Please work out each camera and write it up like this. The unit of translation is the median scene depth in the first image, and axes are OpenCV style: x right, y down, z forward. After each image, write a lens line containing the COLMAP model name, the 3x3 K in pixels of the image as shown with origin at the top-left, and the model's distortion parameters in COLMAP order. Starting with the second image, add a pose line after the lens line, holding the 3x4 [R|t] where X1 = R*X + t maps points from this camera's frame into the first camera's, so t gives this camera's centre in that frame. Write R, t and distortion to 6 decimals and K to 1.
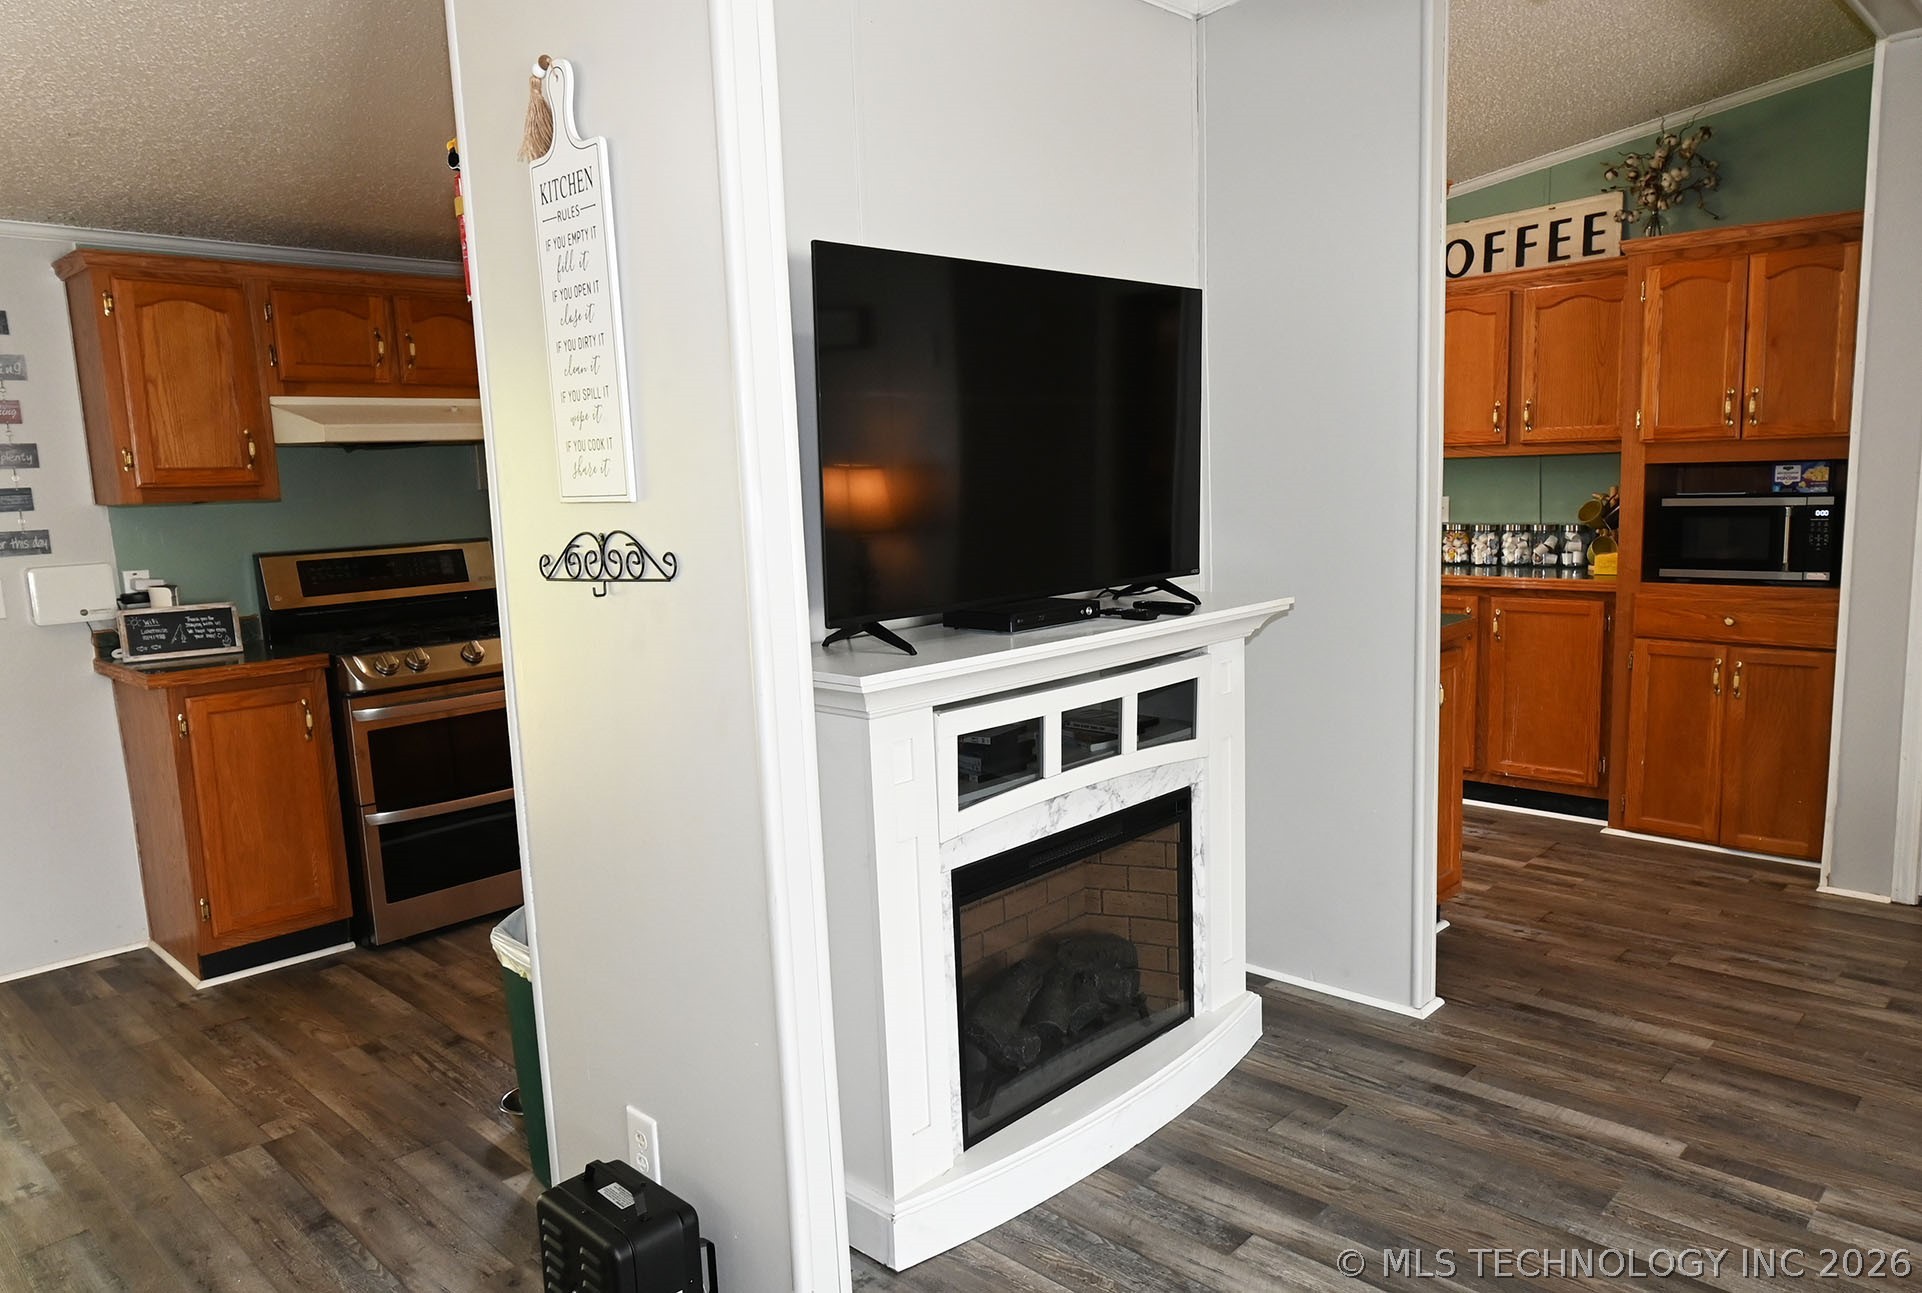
lens RADIAL K [[1286.8, 0, 988.1], [0, 1286.8, 654.8], [0, 0, 1]] dist [0.003393, -0.000990]
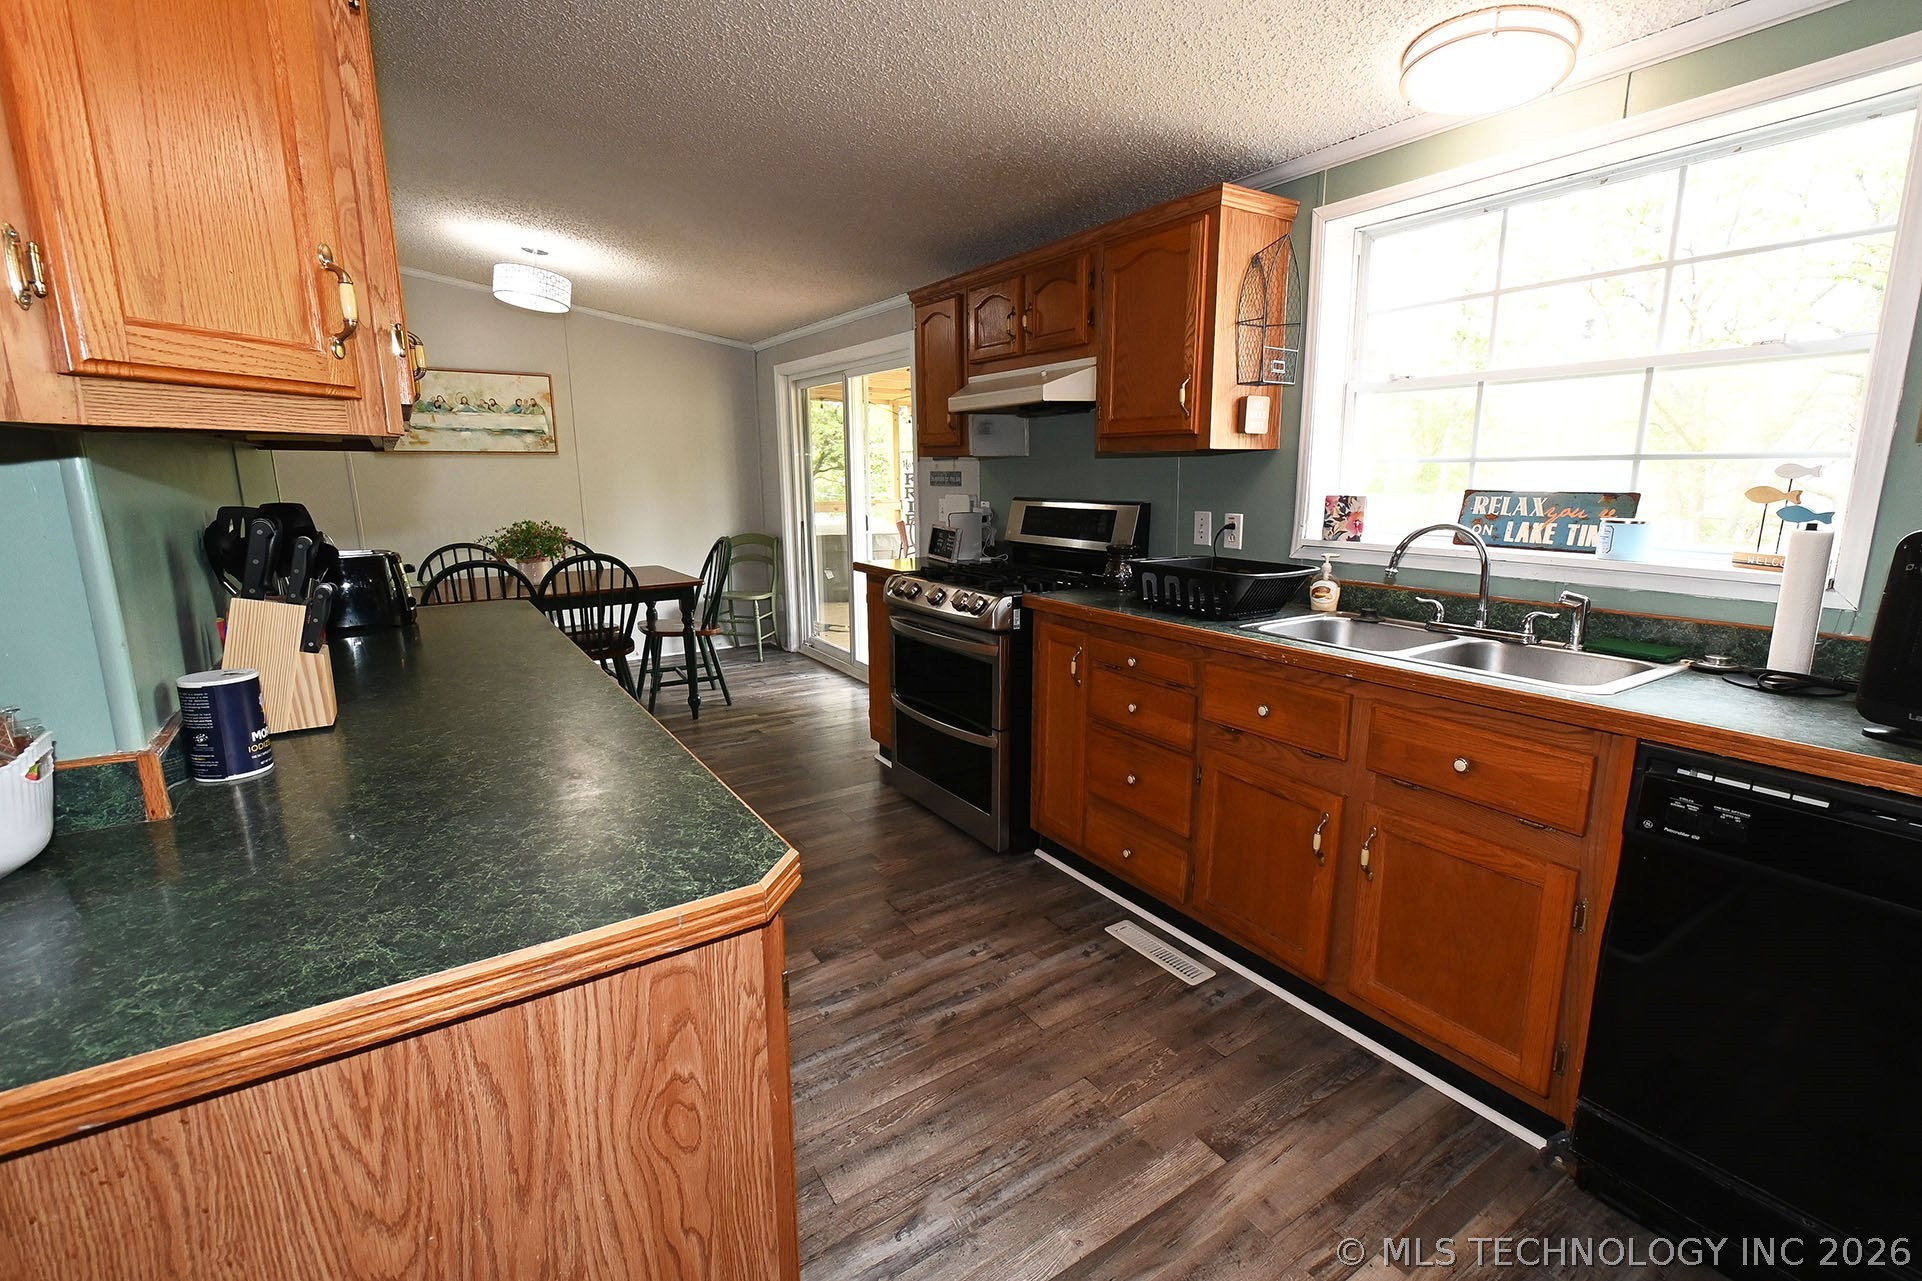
lens RADIAL K [[856.0, 0, 973.0], [0, 856.0, 639.0], [0, 0, 1]] dist [0.012363, -0.005477]
pose [[-0.229886, 0.224586, -0.946950, 0.345355], [-0.130731, 0.957064, 0.258722, -0.176828], [0.964397, 0.183273, -0.190655, 1.260418]]
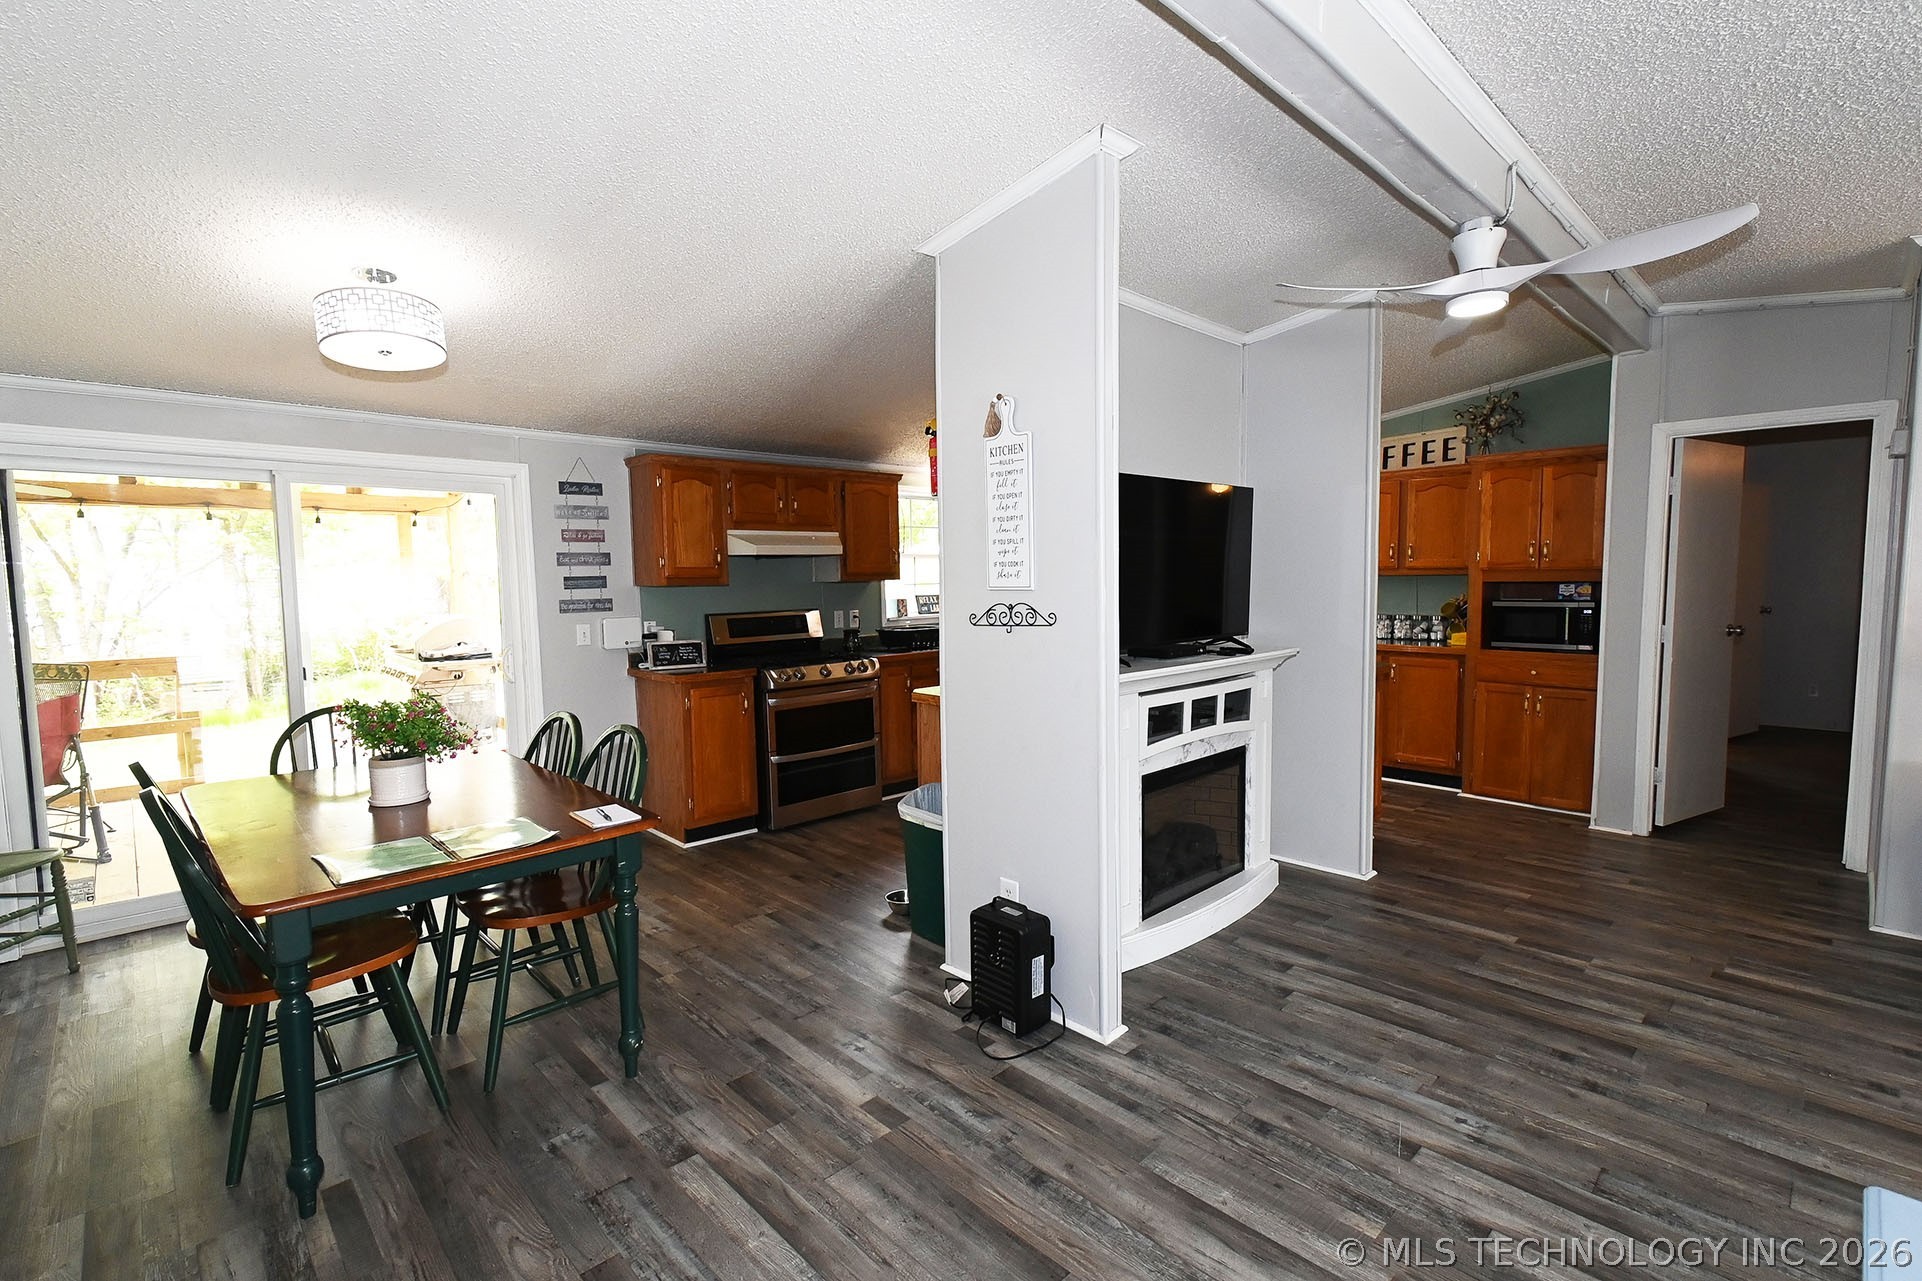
lens RADIAL K [[869.3, 0, 975.3], [0, 869.3, 640.6], [0, 0, 1]] dist [0.010958, -0.003975]
pose [[0.998811, 0.024610, -0.042076, -0.147234], [-0.027363, 0.997433, -0.066165, 0.033652], [0.040340, 0.067238, 0.996921, -0.237044]]
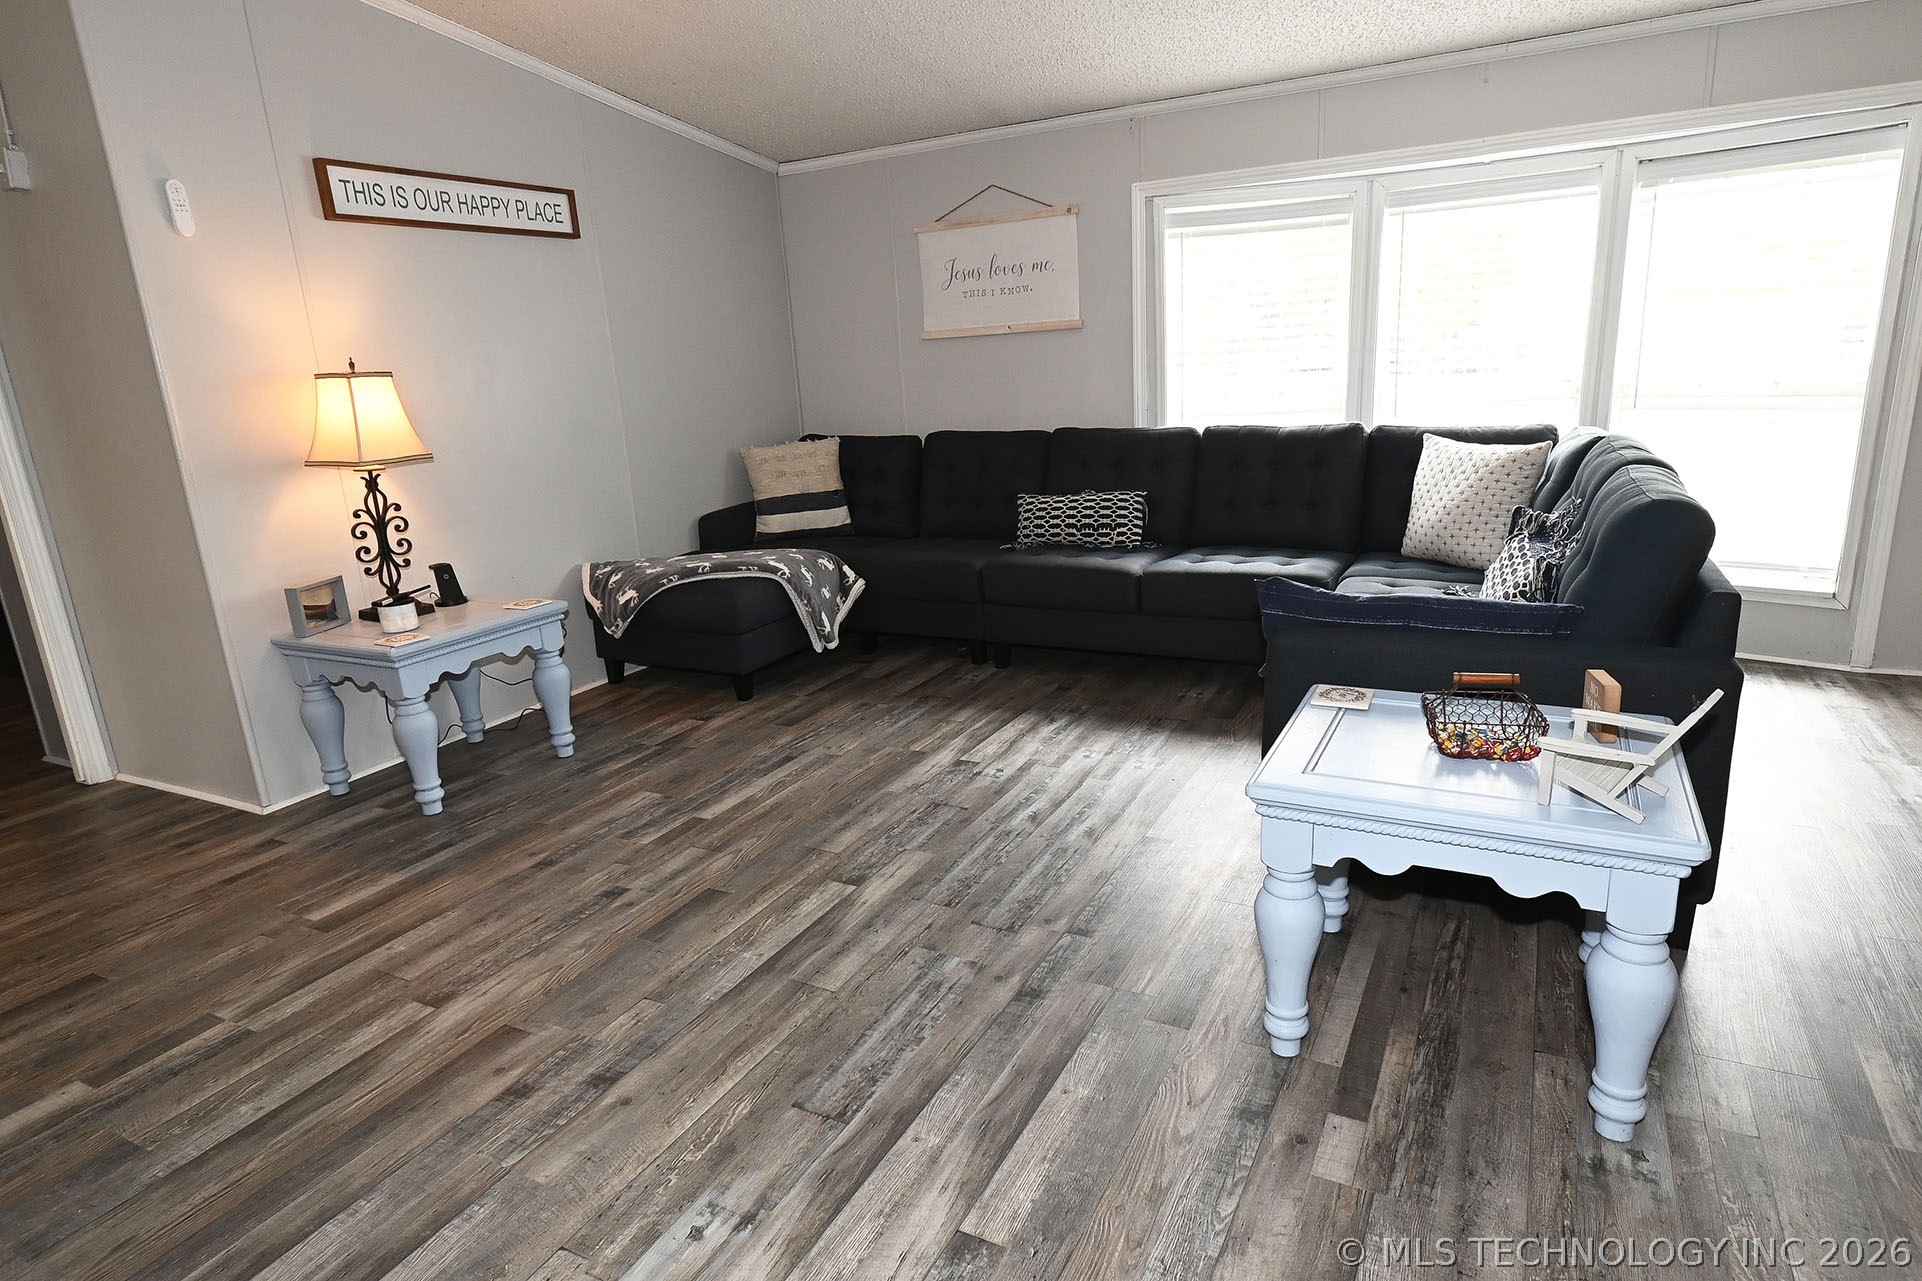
lens RADIAL K [[1079.1, 0, 974.2], [0, 1079.1, 640.9], [0, 0, 1]] dist [0.003654, -0.000187]
pose [[-0.265221, -0.203310, 0.942509, -0.219428], [0.205267, 0.943201, 0.261222, -0.000401], [-0.942084, 0.262748, -0.208424, 0.308852]]
